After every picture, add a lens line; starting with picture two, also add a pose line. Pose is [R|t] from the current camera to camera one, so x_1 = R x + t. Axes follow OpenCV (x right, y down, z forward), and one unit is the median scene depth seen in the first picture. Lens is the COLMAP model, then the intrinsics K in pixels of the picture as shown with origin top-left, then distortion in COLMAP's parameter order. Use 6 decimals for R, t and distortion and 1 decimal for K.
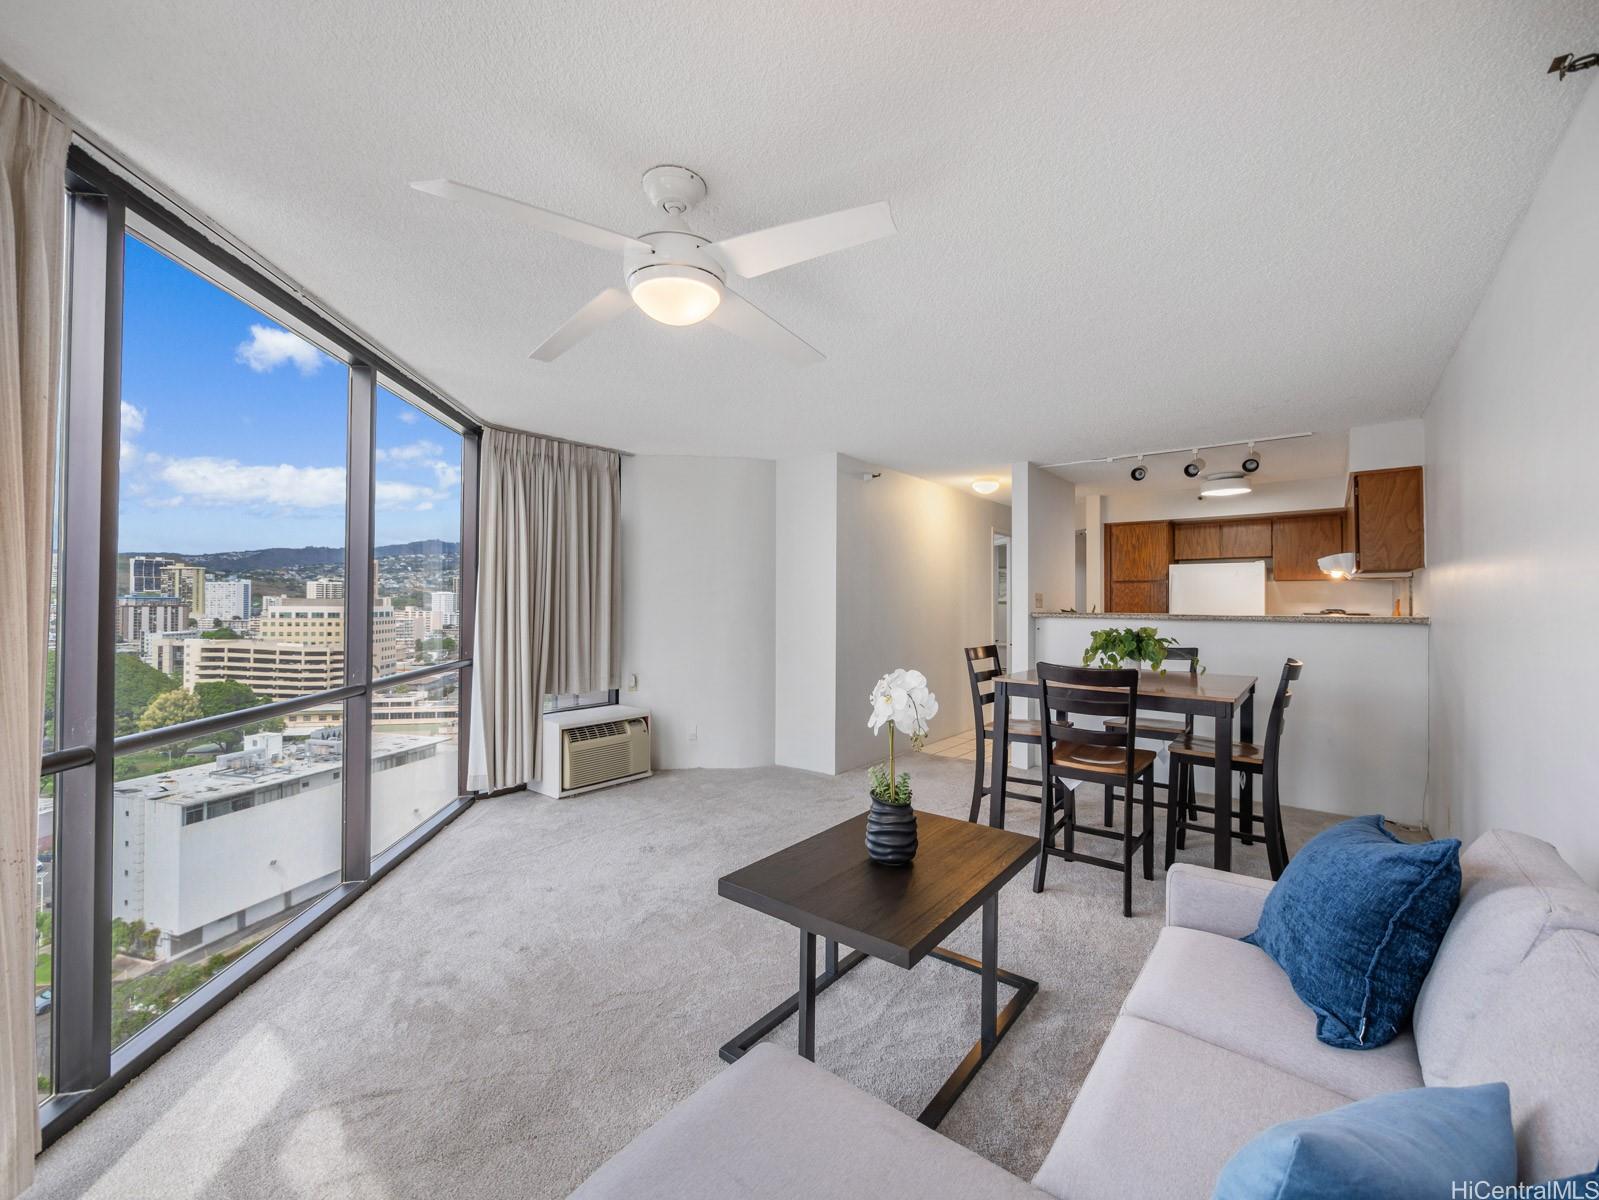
lens RADIAL K [[671.0, 0, 802.2], [0, 671.0, 598.1], [0, 0, 1]] dist [-0.008599, 0.001455]
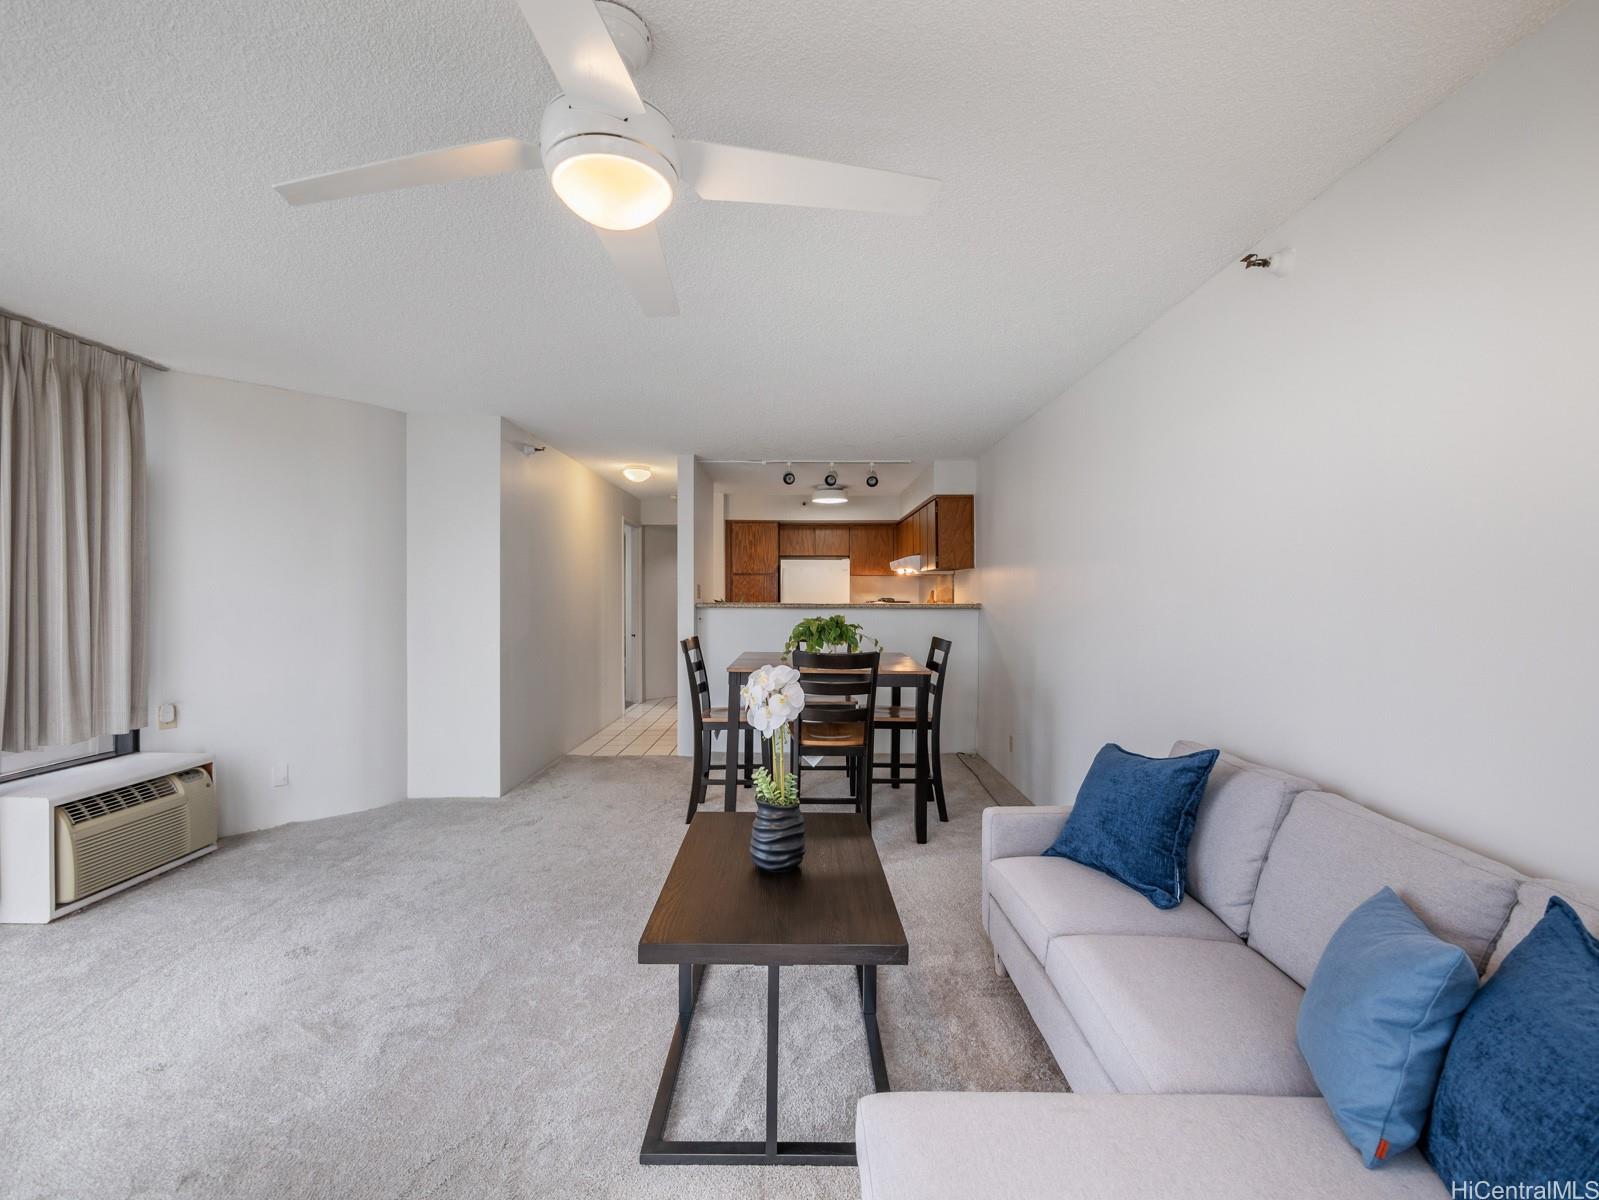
lens RADIAL K [[671.0, 0, 804.0], [0, 671.0, 597.9], [0, 0, 1]] dist [-0.008599, 0.001455]
pose [[0.778874, -0.006354, 0.627148, -0.203964], [-0.003225, 0.999895, 0.014135, -0.001454], [-0.627172, -0.013032, 0.778772, 0.114870]]
